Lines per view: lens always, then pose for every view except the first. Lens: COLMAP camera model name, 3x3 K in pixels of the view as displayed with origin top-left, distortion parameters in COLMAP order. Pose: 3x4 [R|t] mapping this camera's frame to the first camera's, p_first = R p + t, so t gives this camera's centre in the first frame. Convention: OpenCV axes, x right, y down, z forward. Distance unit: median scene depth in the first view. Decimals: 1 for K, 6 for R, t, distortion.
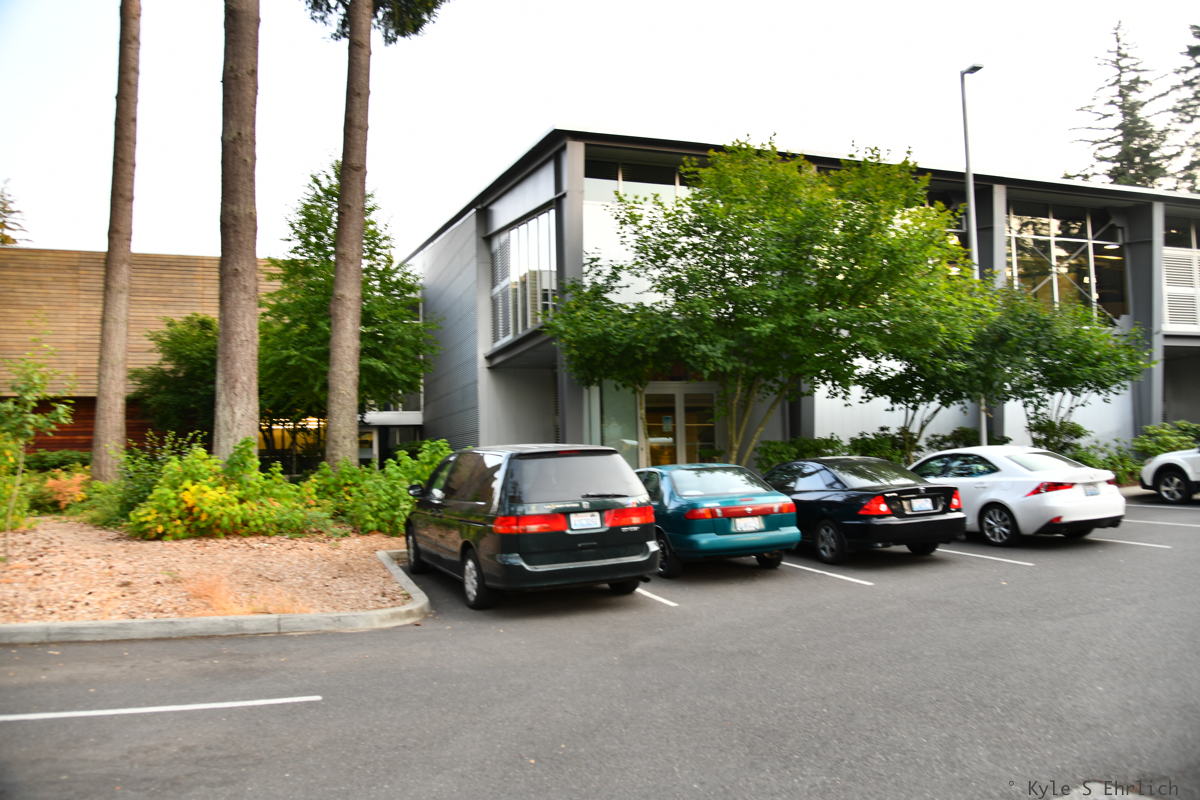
lens RADIAL K [[899.8, 0, 606.1], [0, 899.8, 404.6], [0, 0, 1]] dist [-0.054858, 0.015149]
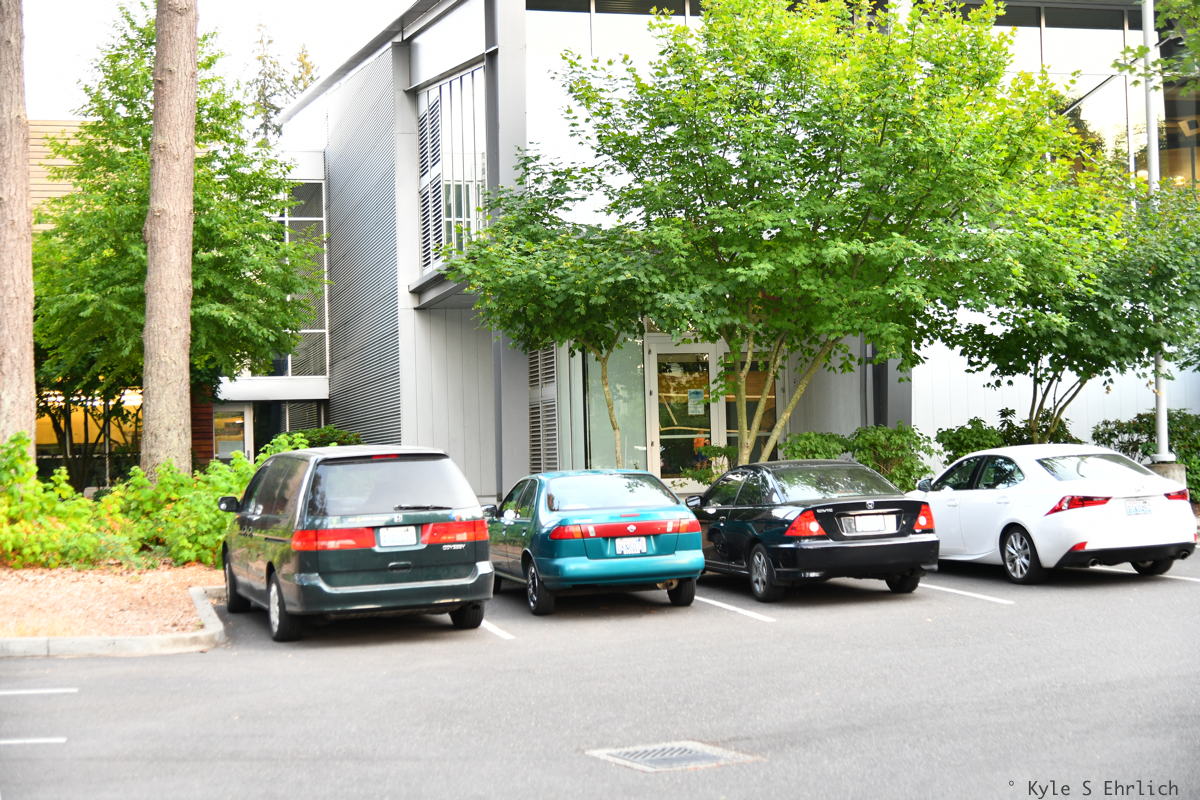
lens RADIAL K [[1873.7, 0, 601.3], [0, 1873.7, 405.4], [0, 0, 1]] dist [-0.025939, 0.061044]
pose [[0.996073, -0.003779, -0.088452, 0.179276], [0.006757, 0.999419, 0.033393, -0.029816], [0.088275, -0.033860, 0.995521, -0.414643]]
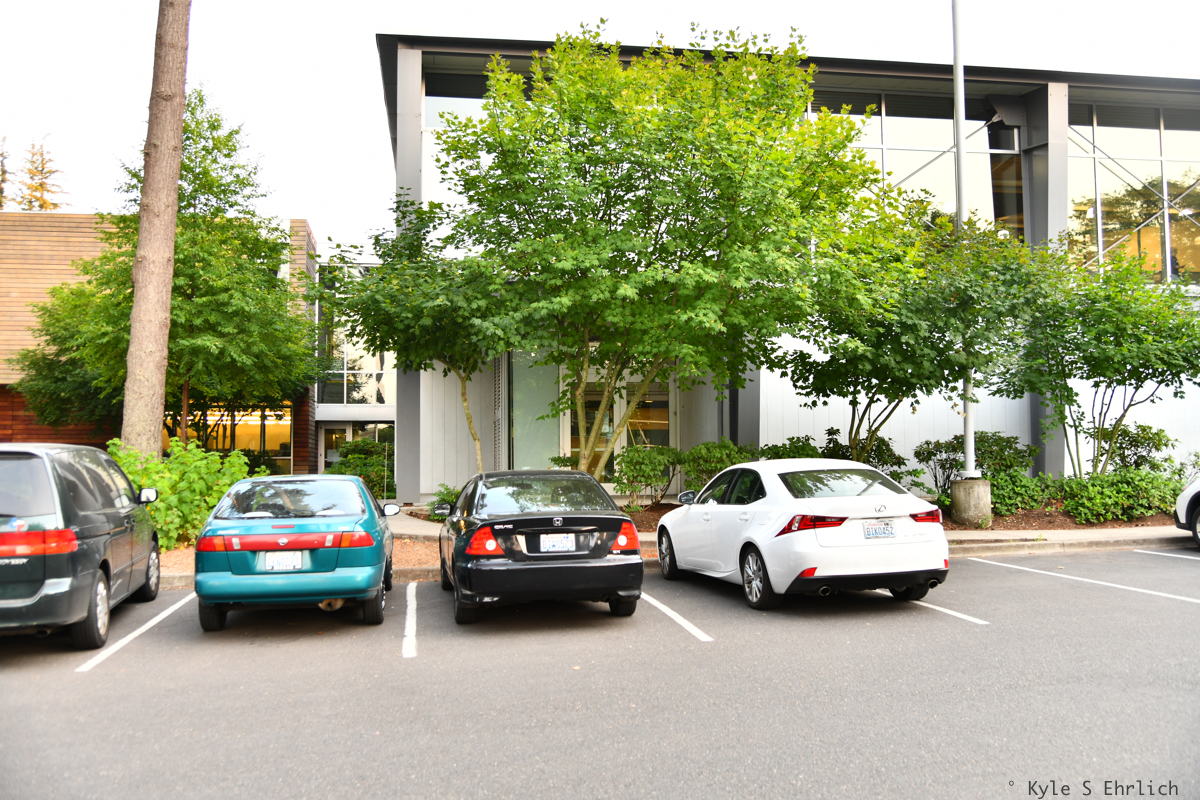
lens RADIAL K [[1131.1, 0, 603.0], [0, 1131.1, 399.5], [0, 0, 1]] dist [-0.044657, 0.025489]
pose [[0.984008, 0.006950, -0.177991, 0.362922], [-0.006788, 0.999976, 0.001515, 0.001417], [0.177997, -0.000283, 0.984031, 0.108866]]
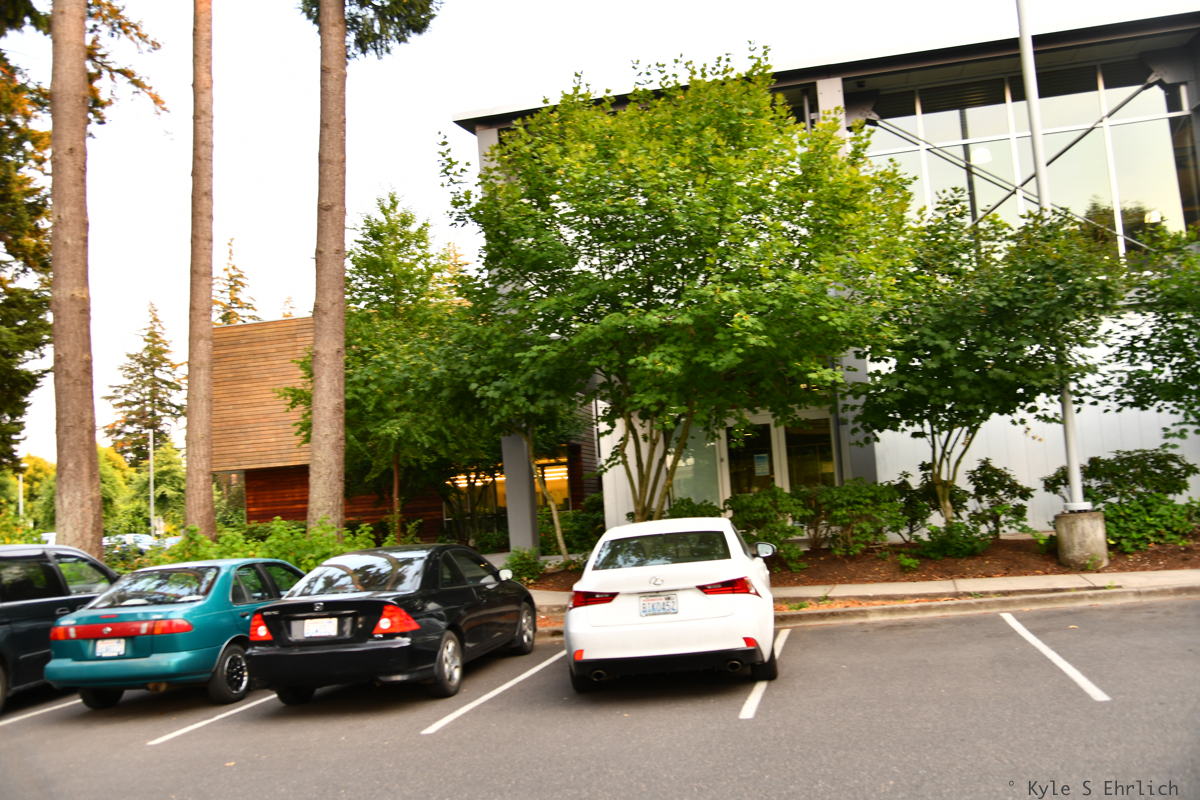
lens RADIAL K [[1089.9, 0, 605.4], [0, 1089.9, 400.9], [0, 0, 1]] dist [-0.043451, 0.019028]
pose [[0.840724, -0.087028, -0.534424, 0.665869], [0.076973, 0.996184, -0.041135, -0.006433], [0.535965, -0.006553, 0.844215, 0.280682]]
